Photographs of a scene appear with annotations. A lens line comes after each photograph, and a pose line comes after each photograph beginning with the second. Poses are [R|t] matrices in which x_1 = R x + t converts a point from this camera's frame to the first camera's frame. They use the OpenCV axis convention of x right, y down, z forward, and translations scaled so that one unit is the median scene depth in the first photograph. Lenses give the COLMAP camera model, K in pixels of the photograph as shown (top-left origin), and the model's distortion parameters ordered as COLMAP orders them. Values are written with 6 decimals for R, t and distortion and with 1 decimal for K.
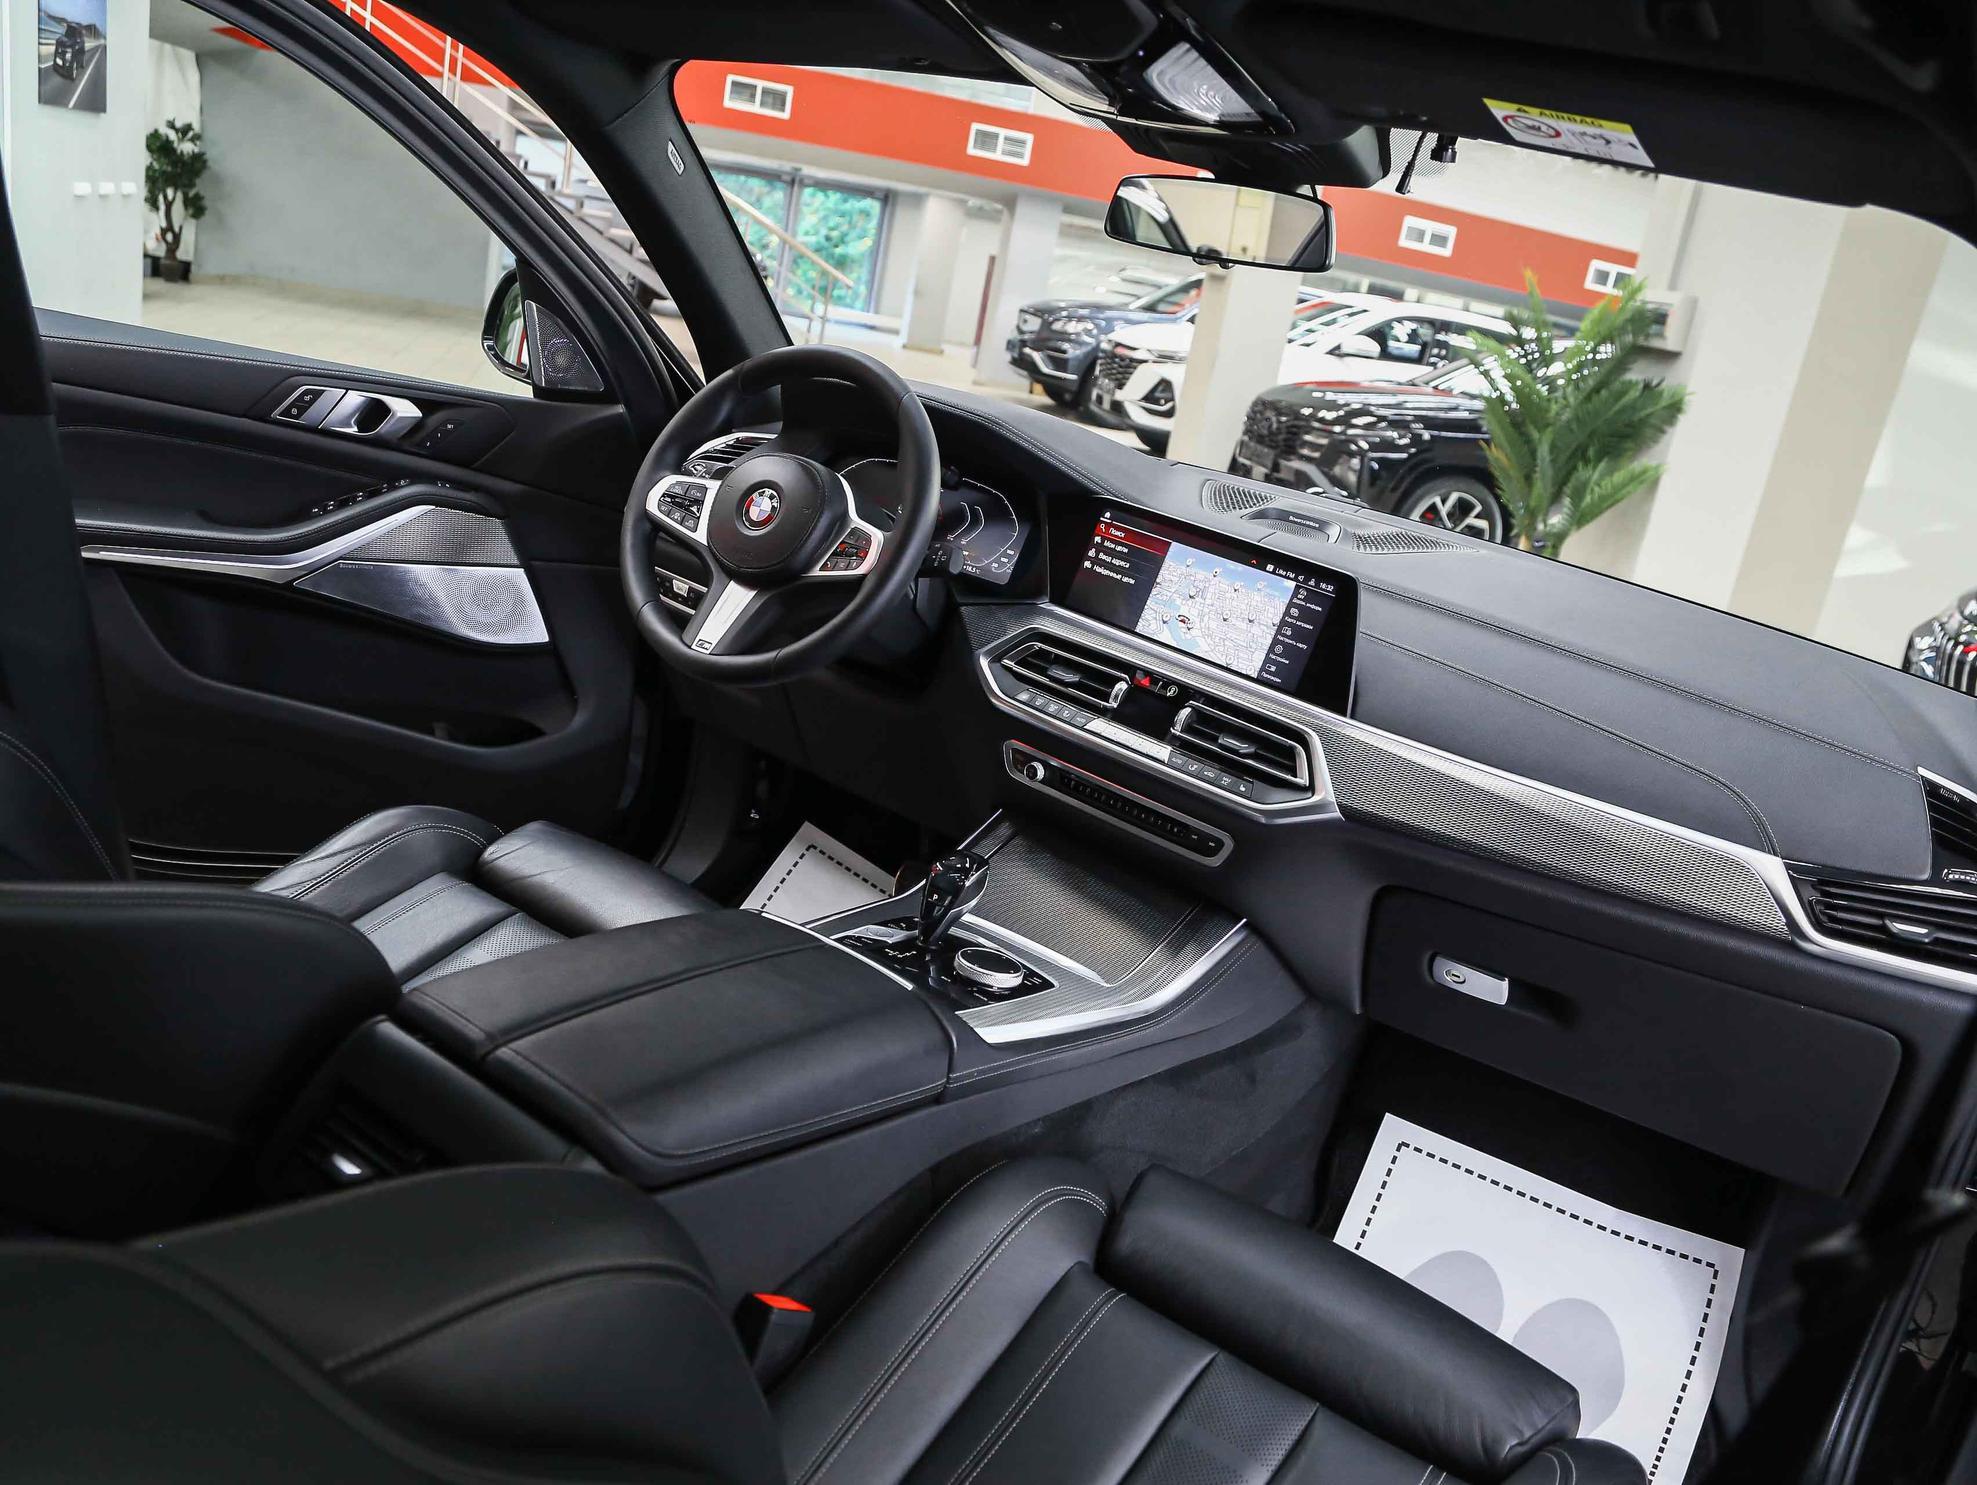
lens RADIAL K [[1545.8, 0, 979.8], [0, 1545.8, 763.4], [0, 0, 1]] dist [-0.120206, 0.051281]
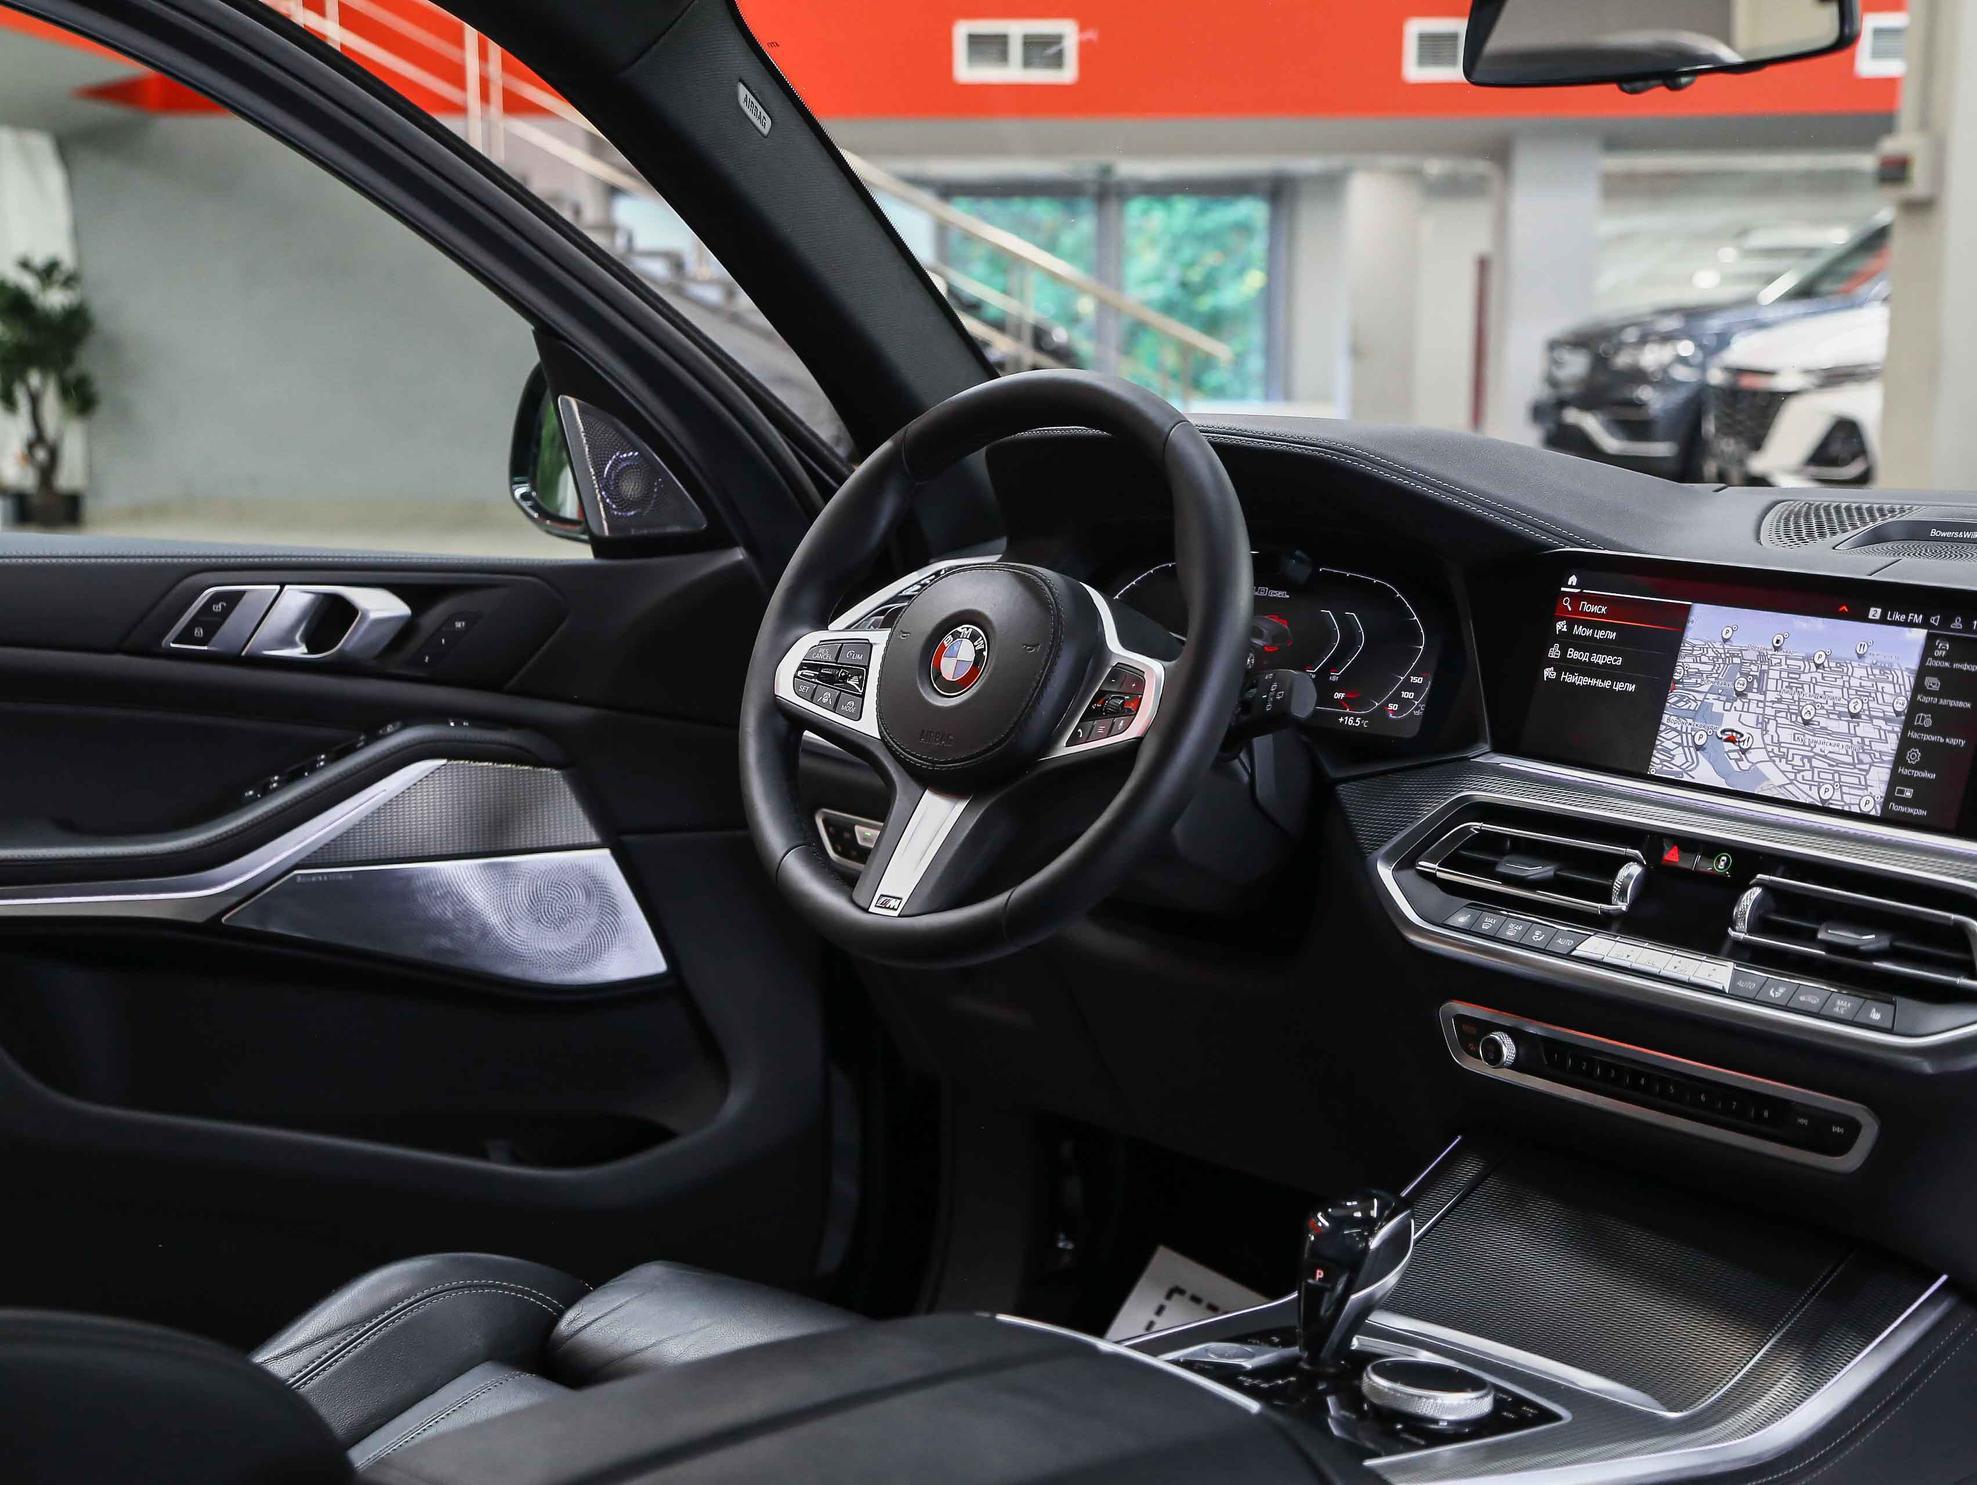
lens RADIAL K [[2905.7, 0, 968.7], [0, 2905.7, 741.4], [0, 0, 1]] dist [0.114578, 0.000000]
pose [[0.969549, -0.148917, -0.194418, 0.067802], [0.112202, 0.975767, -0.187854, 0.068820], [0.217682, 0.160320, 0.962763, -0.052902]]
